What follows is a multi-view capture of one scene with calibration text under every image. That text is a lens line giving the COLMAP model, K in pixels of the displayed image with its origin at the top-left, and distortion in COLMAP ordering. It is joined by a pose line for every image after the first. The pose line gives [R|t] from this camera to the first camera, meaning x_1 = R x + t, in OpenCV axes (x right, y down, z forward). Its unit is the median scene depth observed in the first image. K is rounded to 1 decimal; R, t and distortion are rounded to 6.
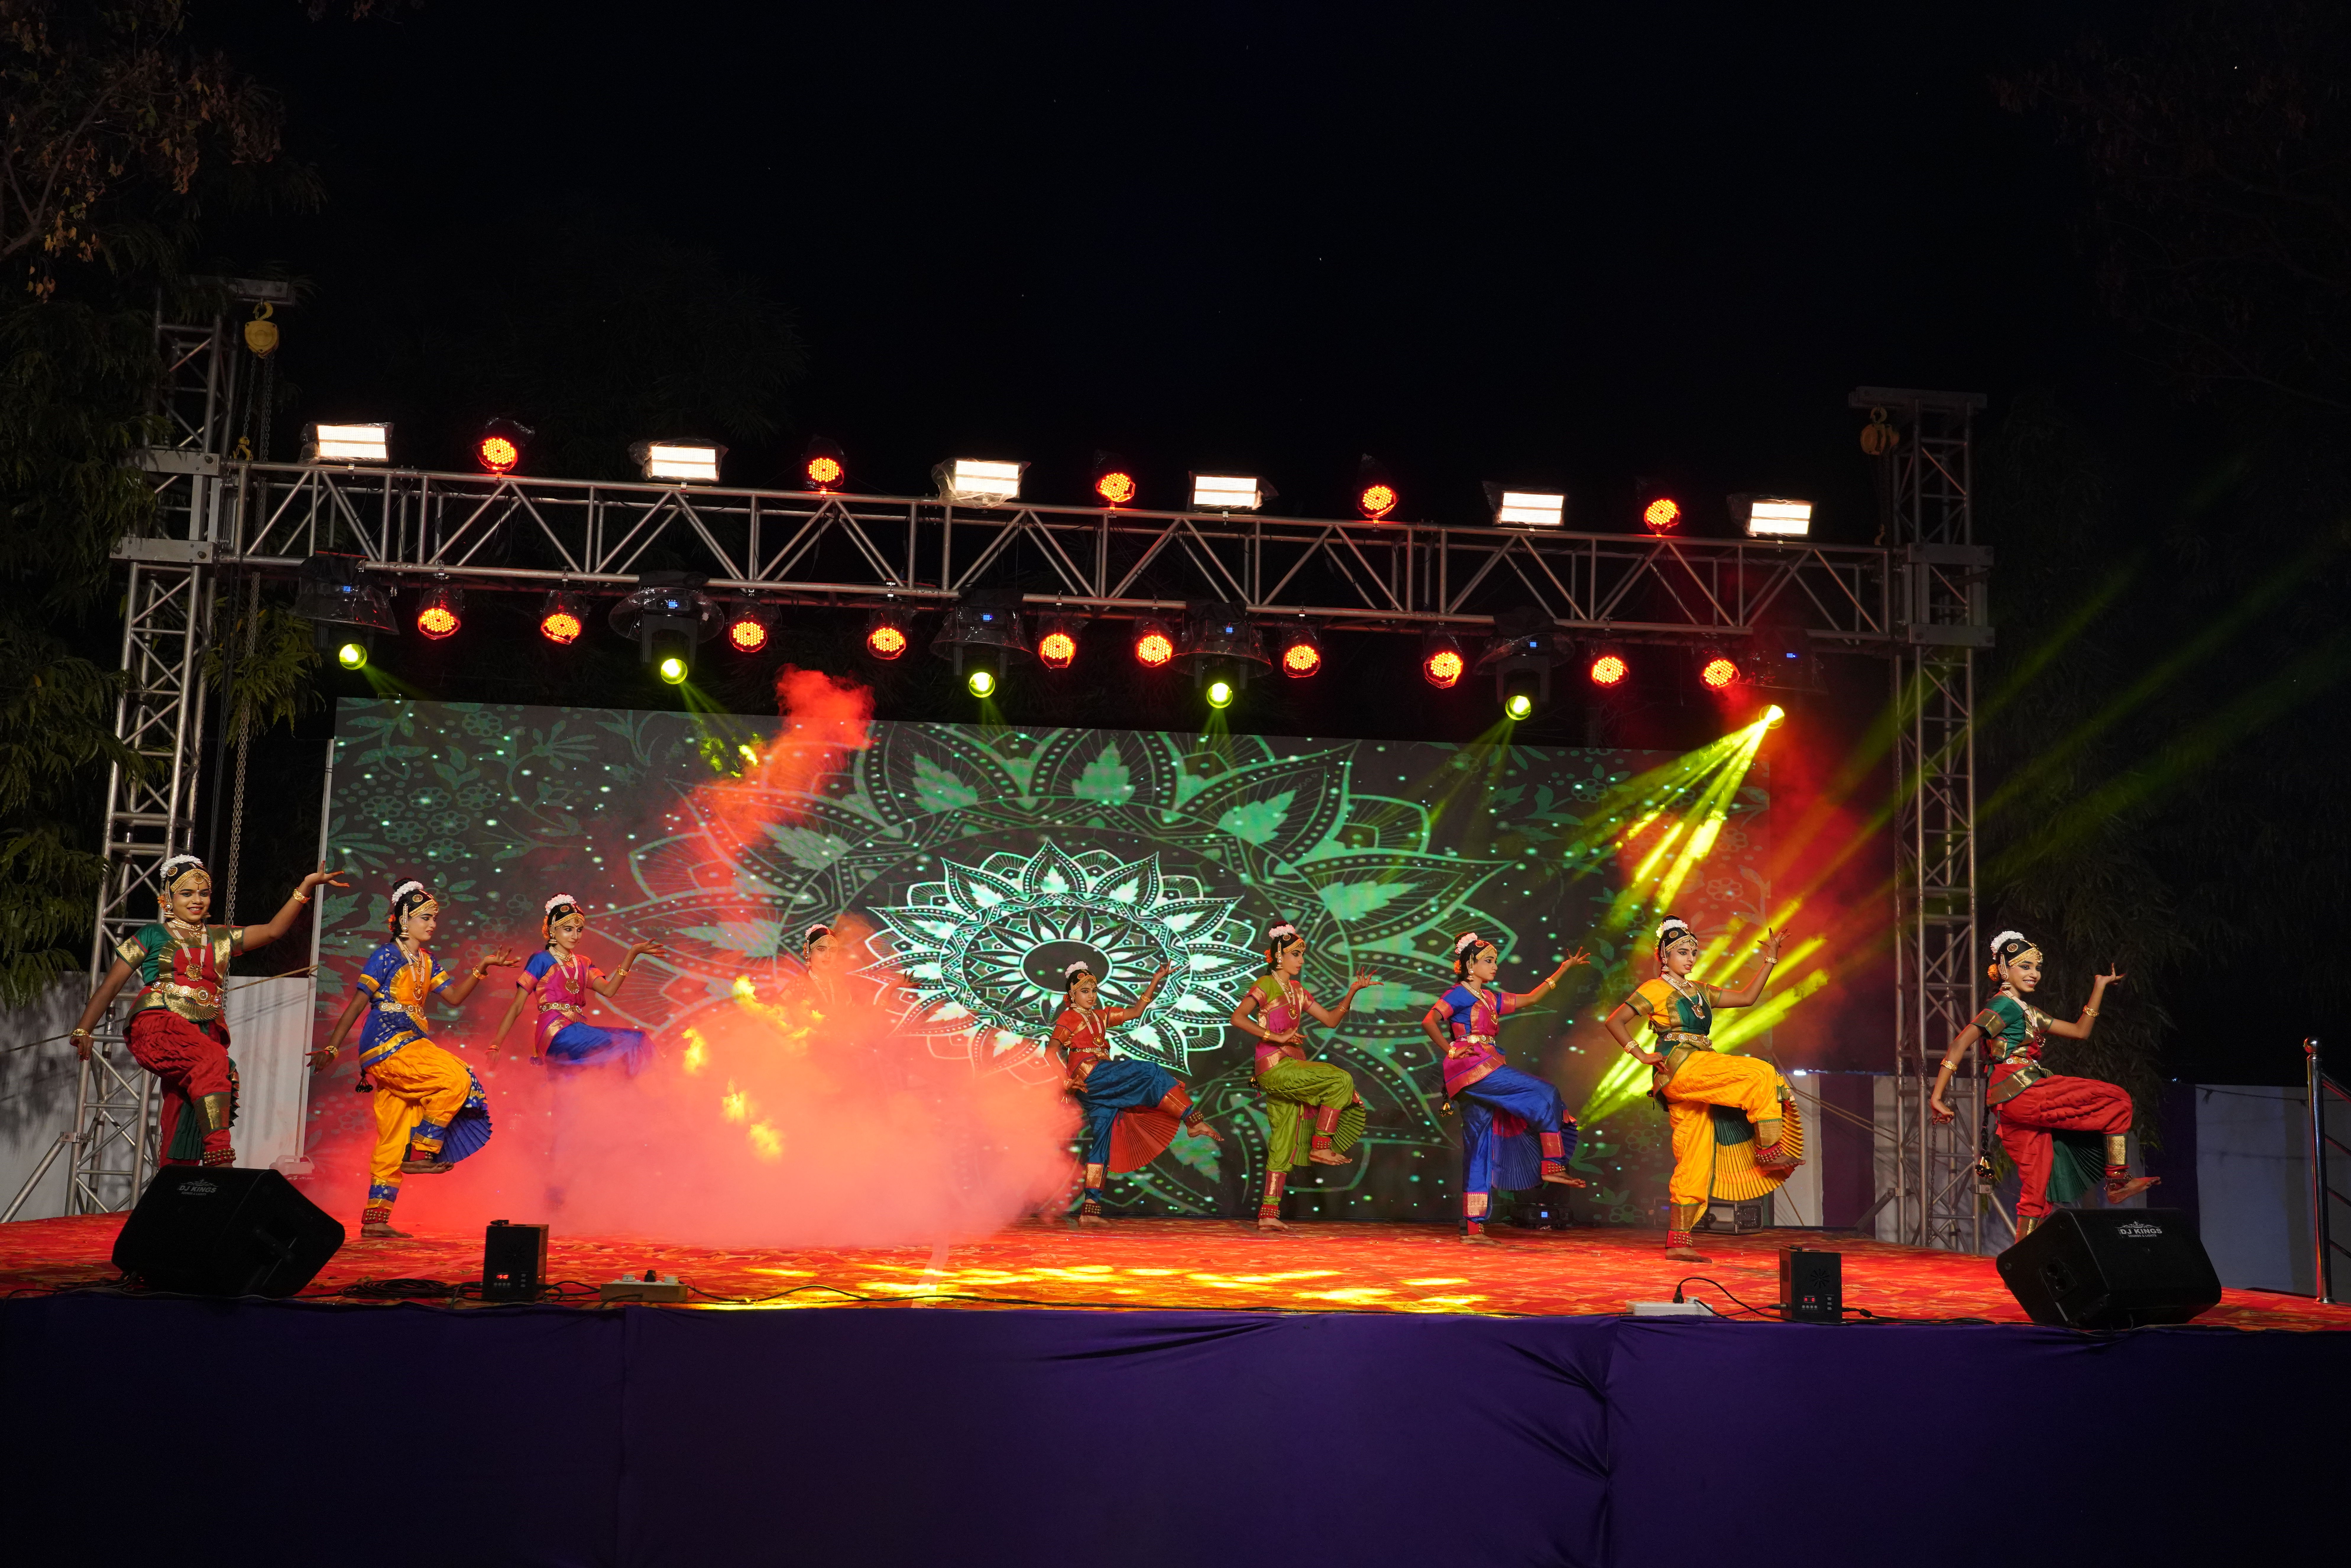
lens RADIAL K [[2328.7, 0, 1110.8], [0, 2328.7, 827.8], [0, 0, 1]] dist [0.043852, 0.000000]
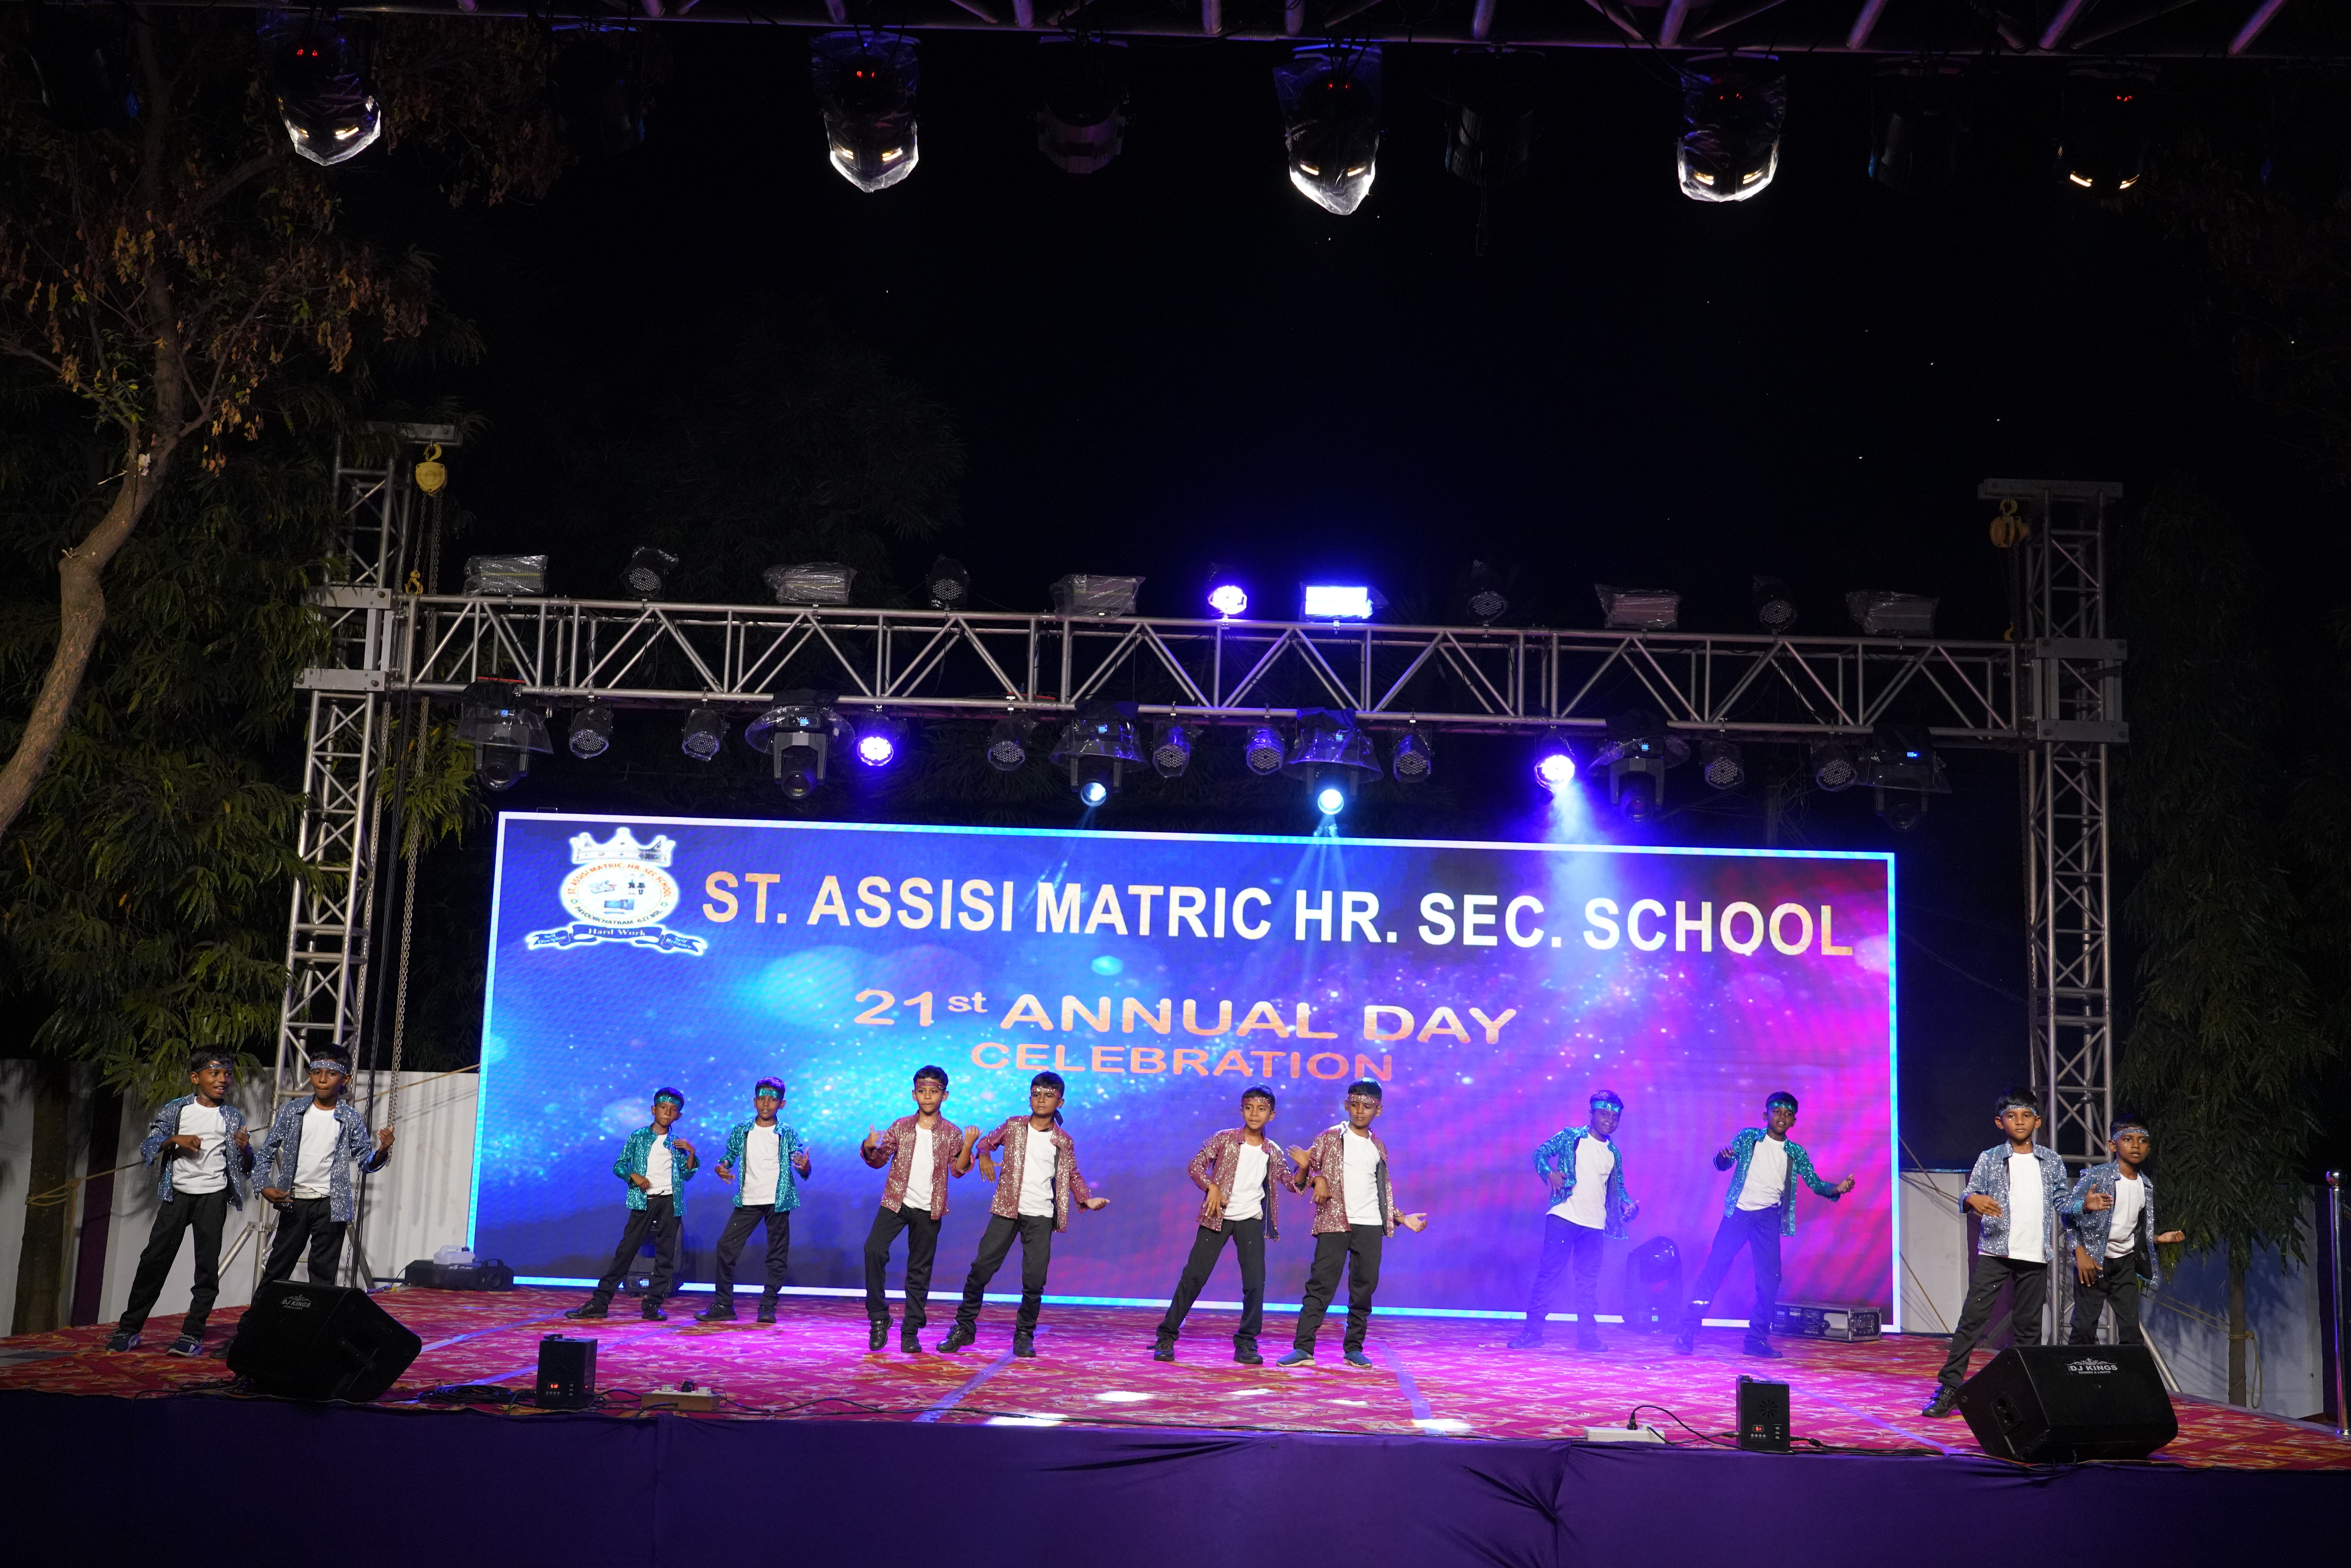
lens RADIAL K [[2539.8, 0, 1184.3], [0, 2539.8, 802.3], [0, 0, 1]] dist [0.047994, 0.000000]
pose [[0.992914, -0.008556, -0.118523, 0.116395], [0.007159, 0.999900, -0.012203, -0.043825], [0.118616, 0.011268, 0.992876, -0.114608]]
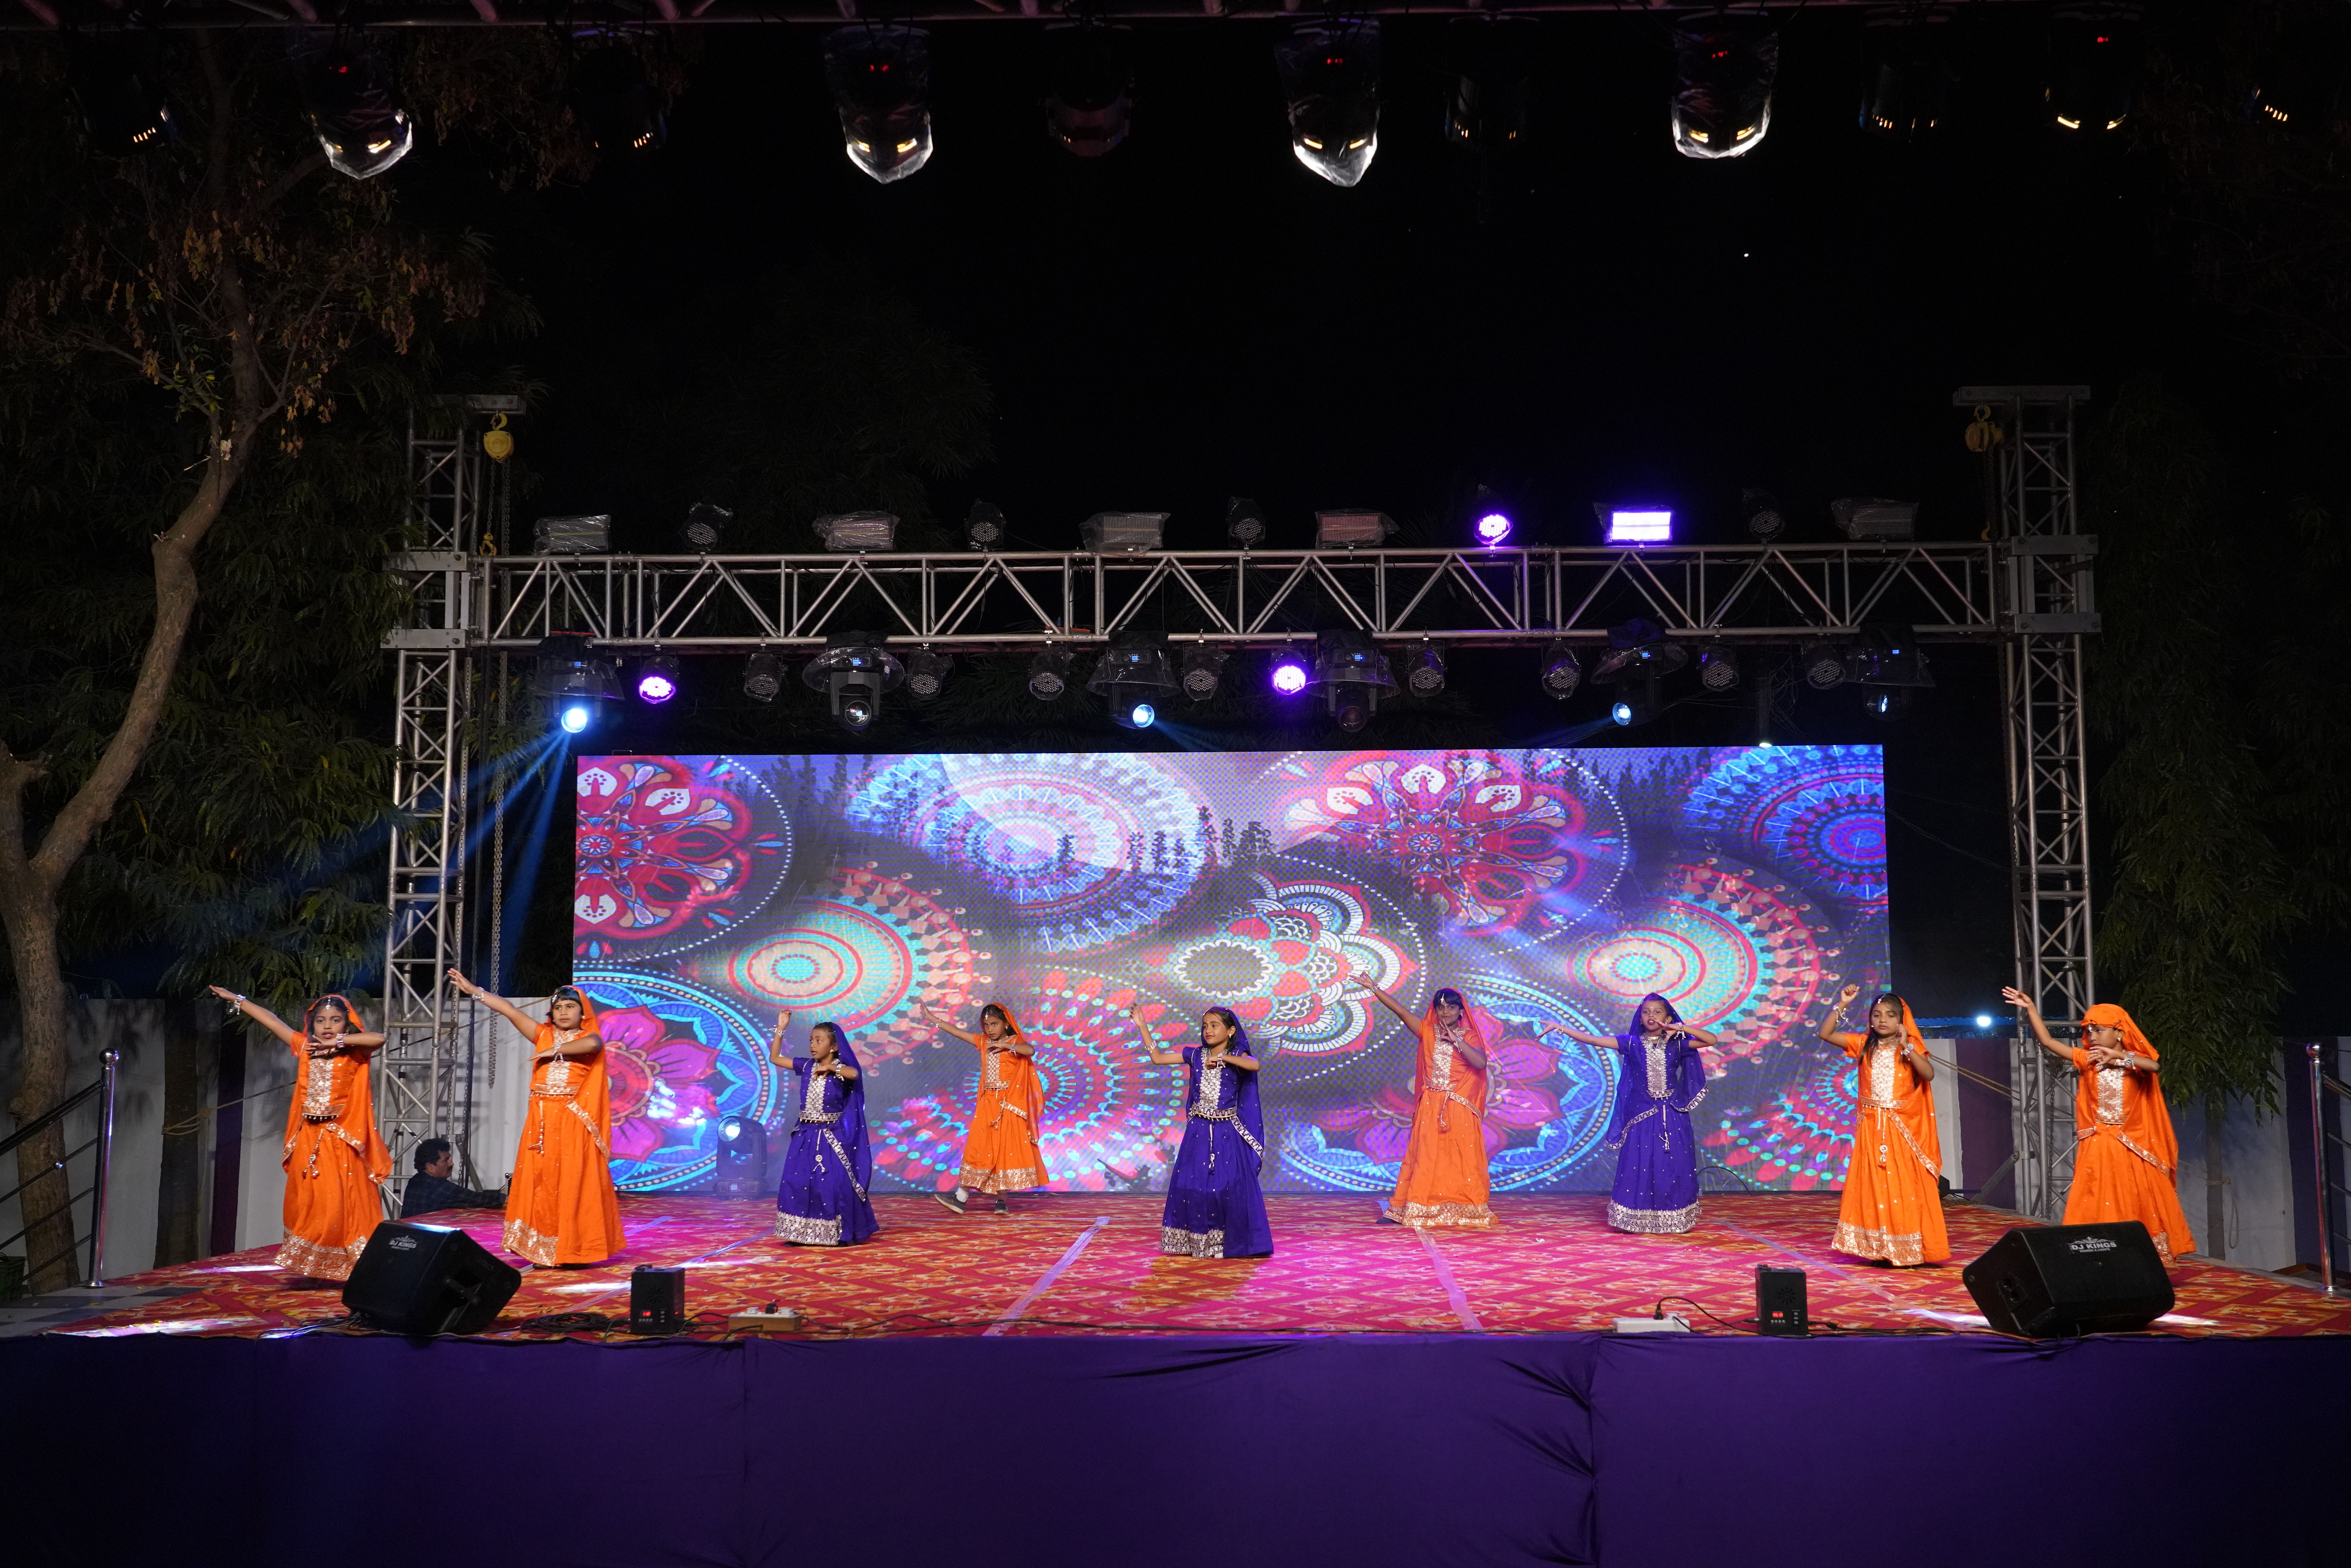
lens RADIAL K [[2328.7, 0, 1186.7], [0, 2328.7, 798.1], [0, 0, 1]] dist [0.043852, 0.000000]
pose [[0.990332, -0.041403, -0.132395, 0.114460], [0.045895, 0.998463, 0.031058, -0.057036], [0.130905, -0.036834, 0.990710, -0.092889]]
